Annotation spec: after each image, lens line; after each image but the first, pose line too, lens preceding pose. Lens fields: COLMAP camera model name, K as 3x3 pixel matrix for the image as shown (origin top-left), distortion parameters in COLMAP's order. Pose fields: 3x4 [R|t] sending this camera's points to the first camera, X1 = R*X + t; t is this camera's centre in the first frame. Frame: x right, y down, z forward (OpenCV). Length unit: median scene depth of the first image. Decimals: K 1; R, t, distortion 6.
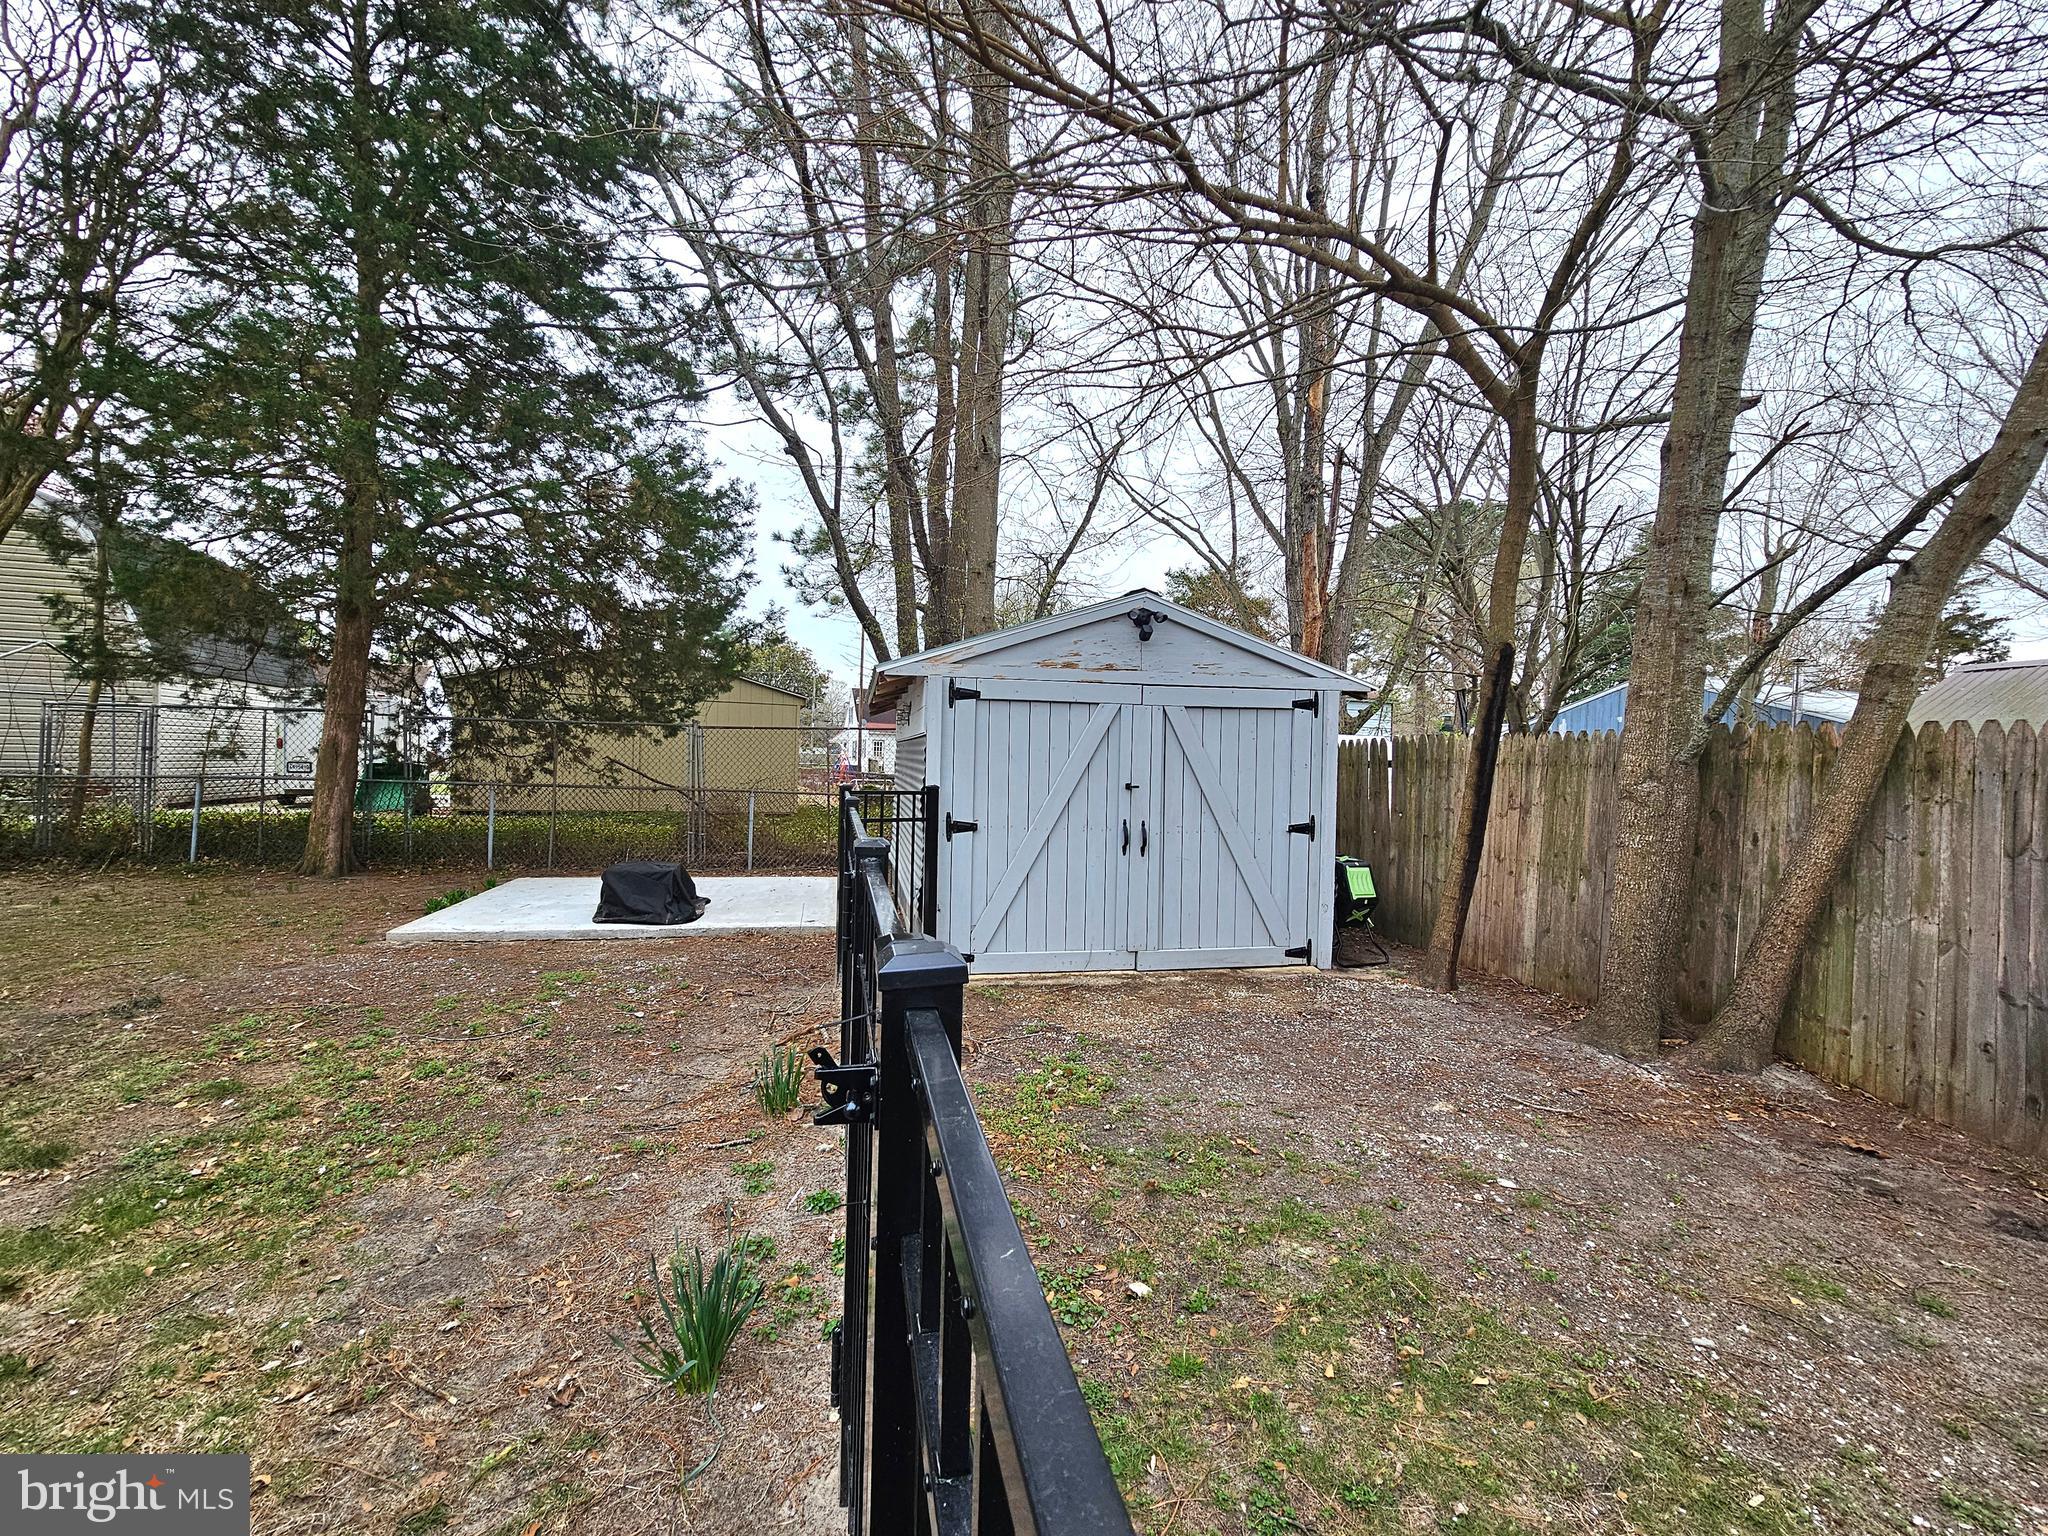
lens RADIAL K [[842.4, 0, 1023.0], [0, 842.4, 770.2], [0, 0, 1]] dist [-0.001334, 0.001328]
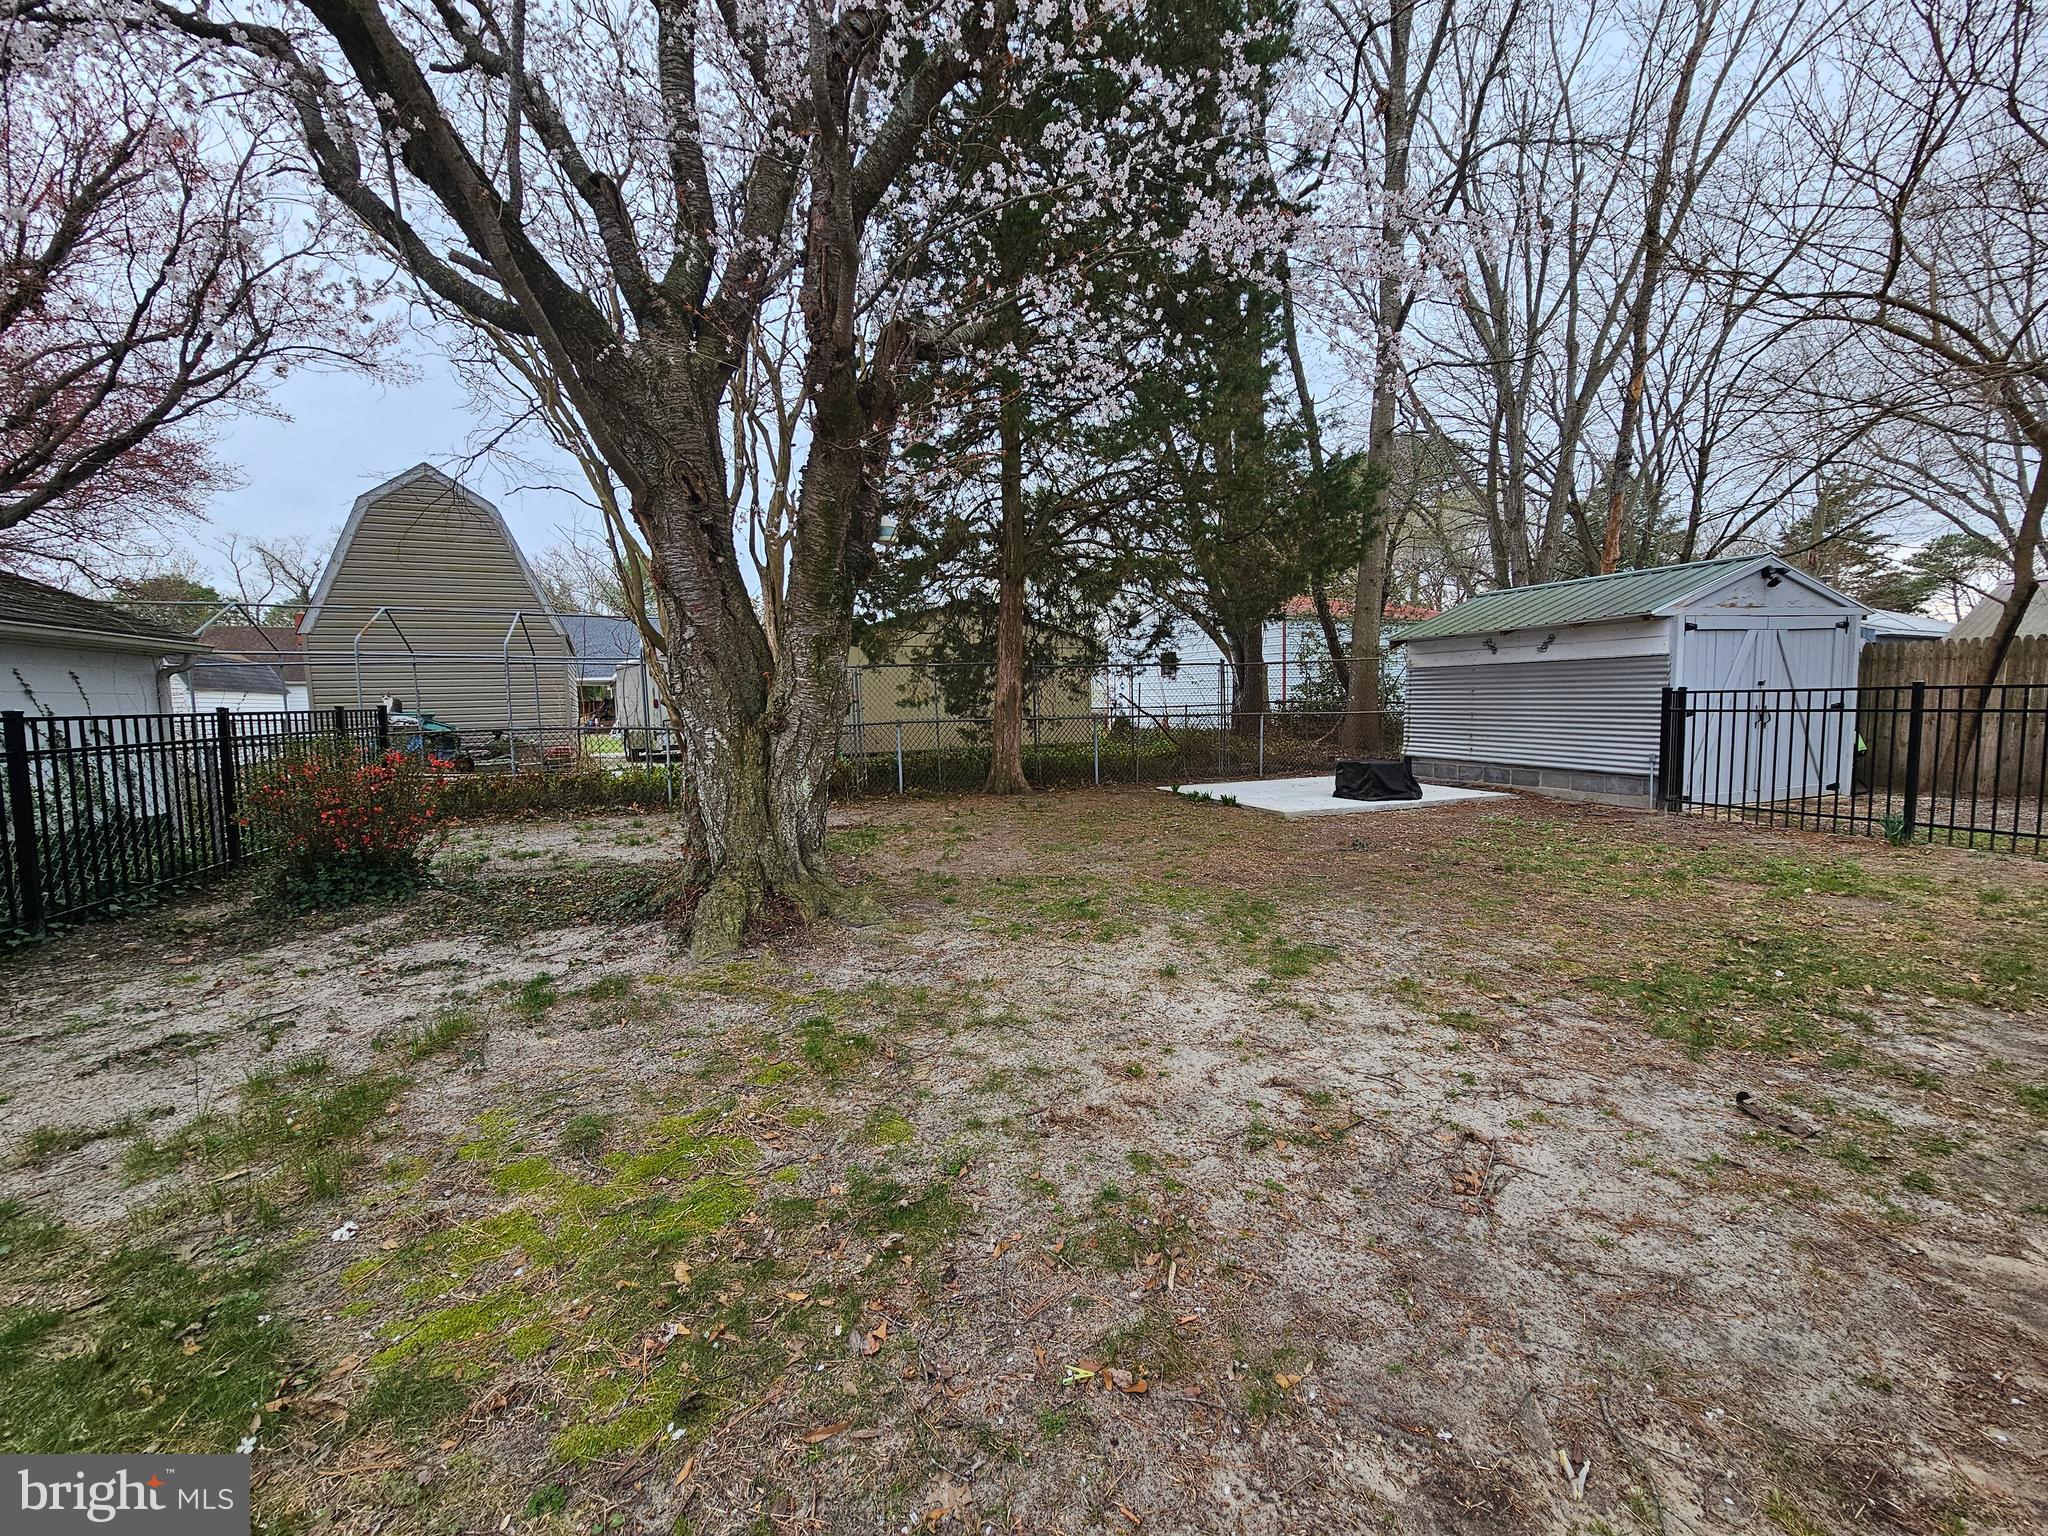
lens RADIAL K [[842.4, 0, 1028.4], [0, 842.4, 771.0], [0, 0, 1]] dist [-0.001334, 0.001328]
pose [[0.989945, -0.061974, 0.127153, -1.337855], [0.052212, 0.995529, 0.078717, -0.011917], [-0.131463, -0.071286, 0.988755, -0.337404]]
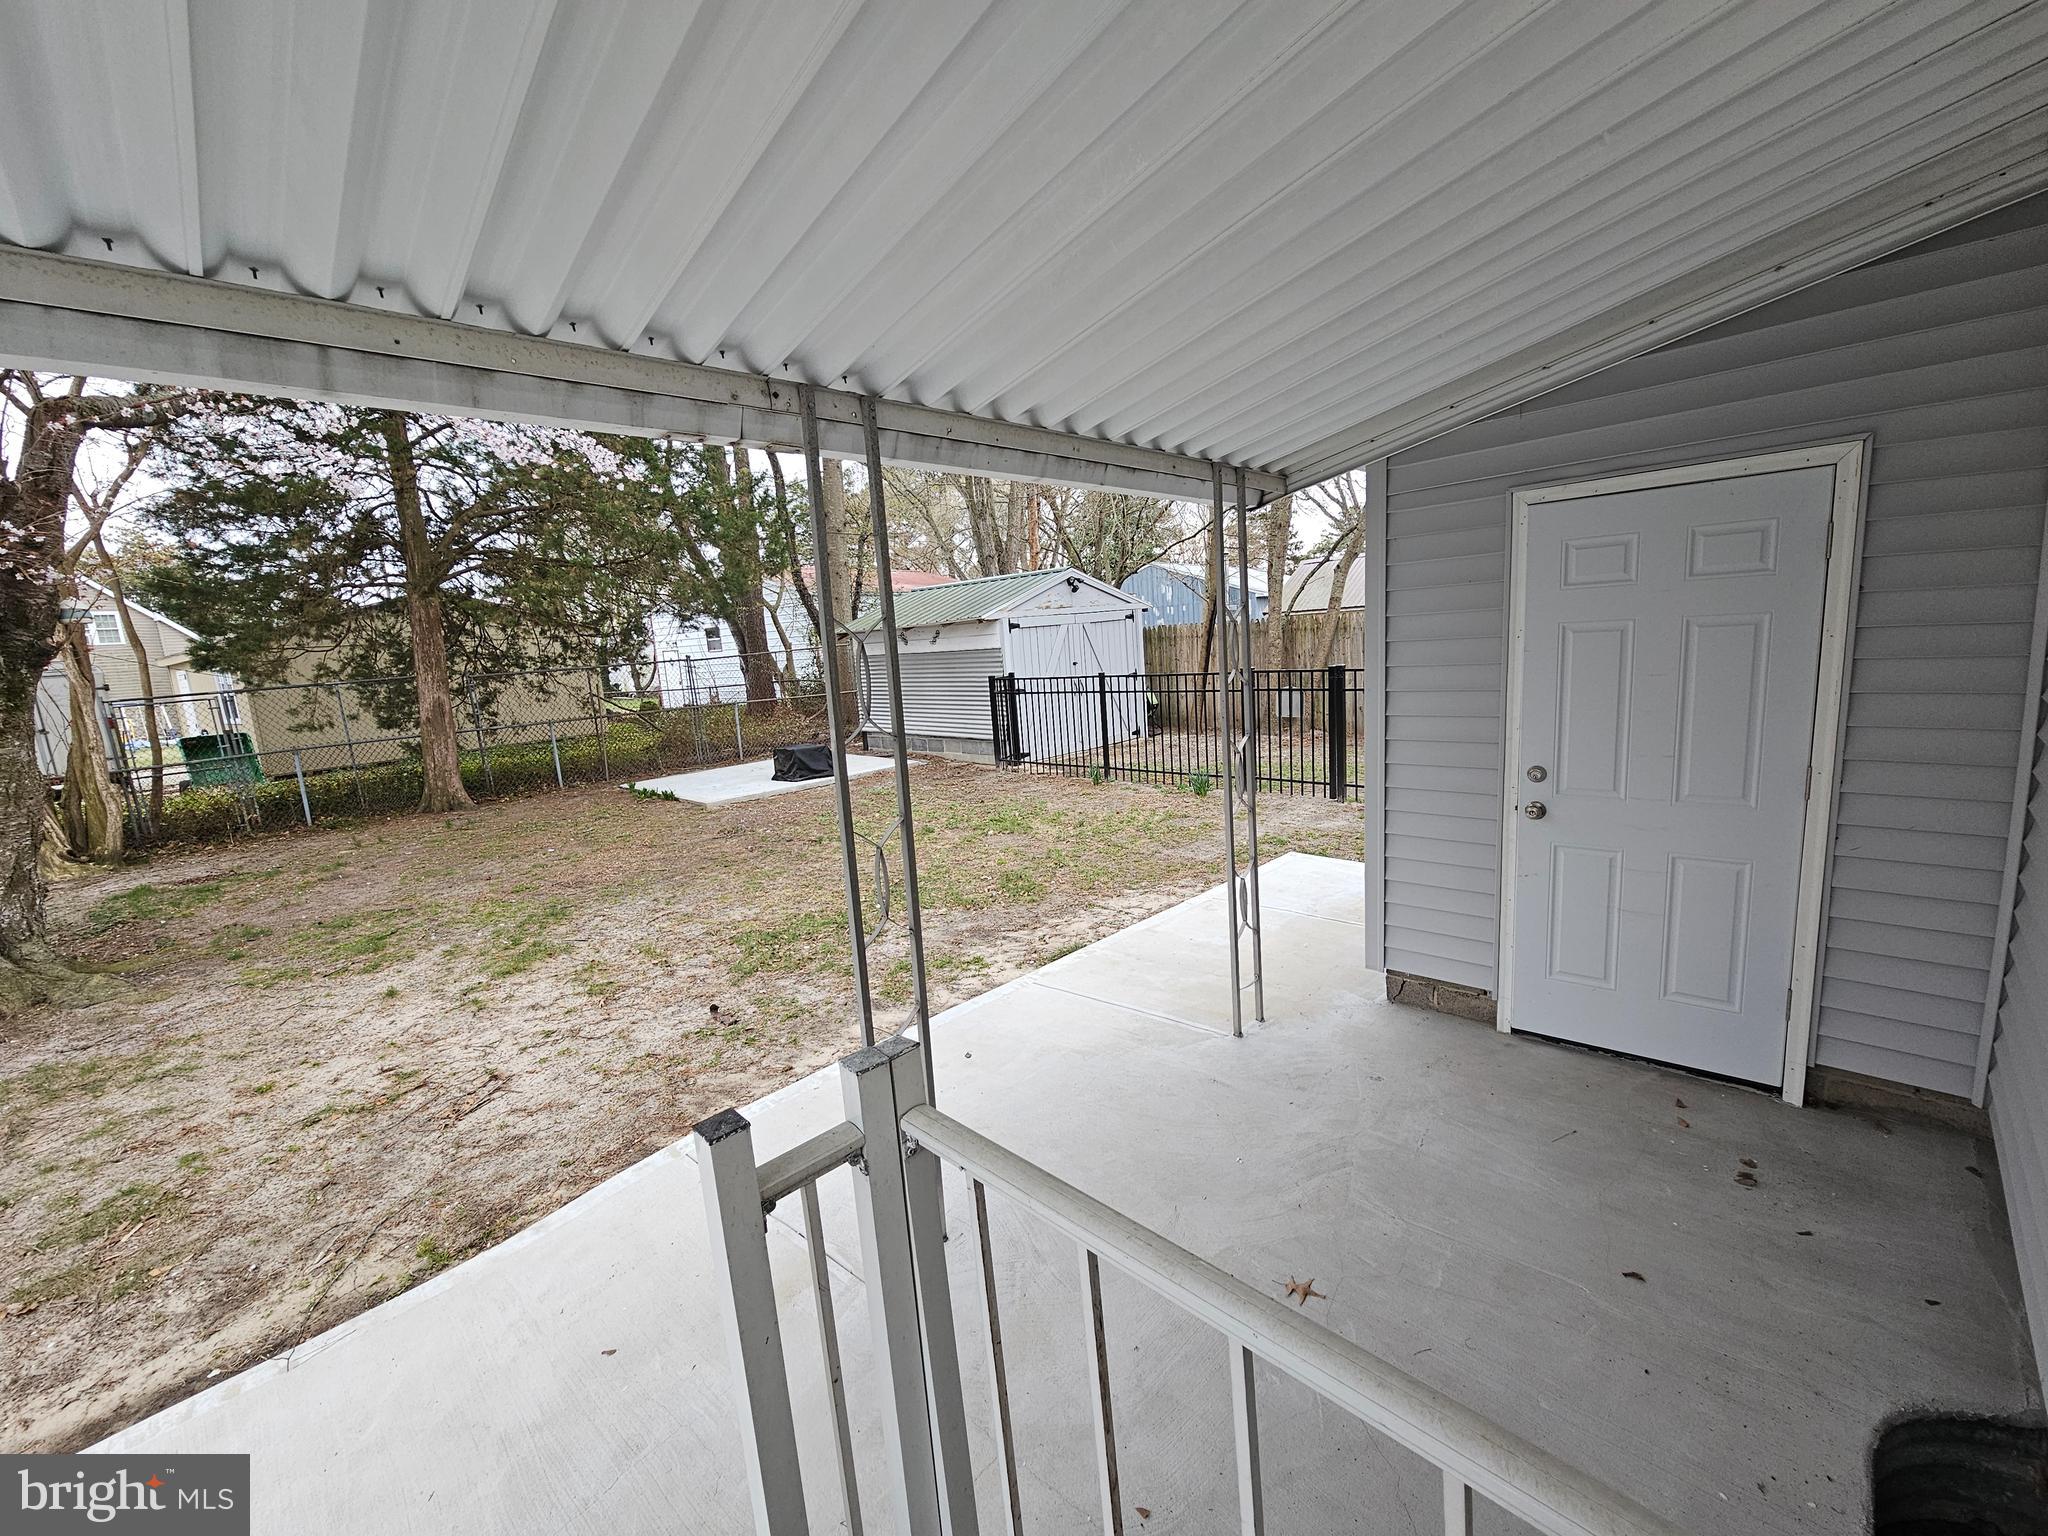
lens RADIAL K [[842.4, 0, 1019.0], [0, 842.4, 770.5], [0, 0, 1]] dist [-0.001334, 0.001328]
pose [[0.840222, -0.172360, 0.514120, -1.053304], [0.099666, 0.981072, 0.166023, -0.077600], [-0.533004, -0.088256, 0.841497, -0.667951]]
